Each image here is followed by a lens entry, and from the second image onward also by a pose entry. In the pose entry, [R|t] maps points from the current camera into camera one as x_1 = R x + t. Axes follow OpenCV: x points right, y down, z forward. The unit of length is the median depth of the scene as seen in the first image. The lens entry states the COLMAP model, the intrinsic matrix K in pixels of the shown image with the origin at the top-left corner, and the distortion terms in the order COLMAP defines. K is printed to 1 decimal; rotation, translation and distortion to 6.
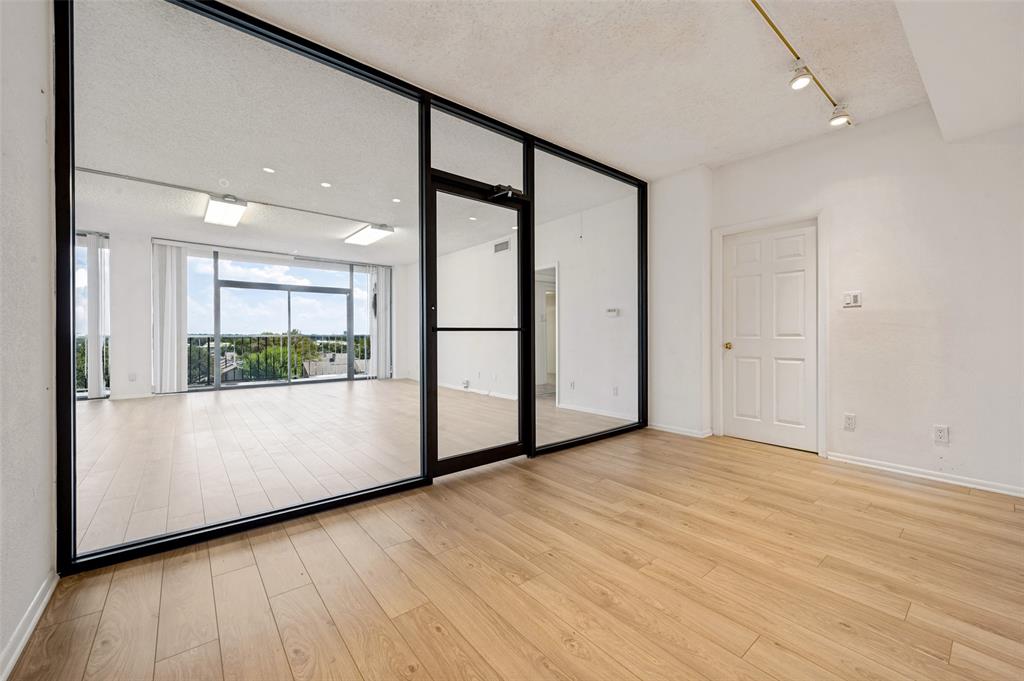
lens RADIAL K [[407.3, 0, 518.8], [0, 407.3, 334.5], [0, 0, 1]] dist [0.002856, 0.001011]
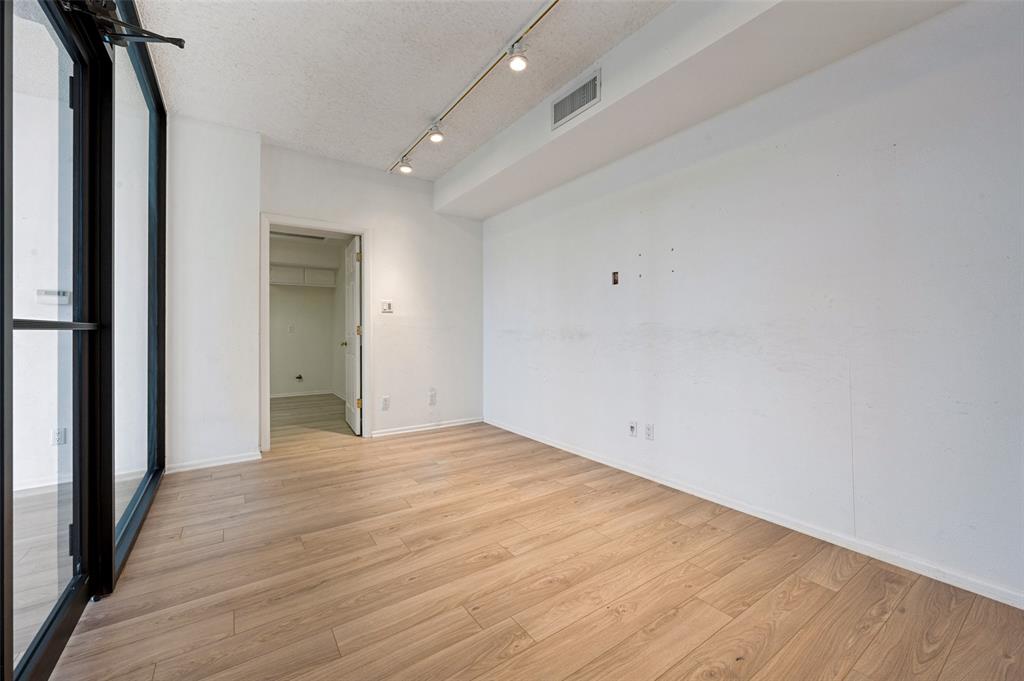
lens RADIAL K [[407.3, 0, 517.4], [0, 407.3, 332.5], [0, 0, 1]] dist [0.002856, 0.001011]
pose [[0.075942, -0.000944, 0.997112, -0.622031], [0.002990, 0.999995, 0.000719, -0.006641], [-0.997108, 0.002926, 0.075945, 0.736379]]
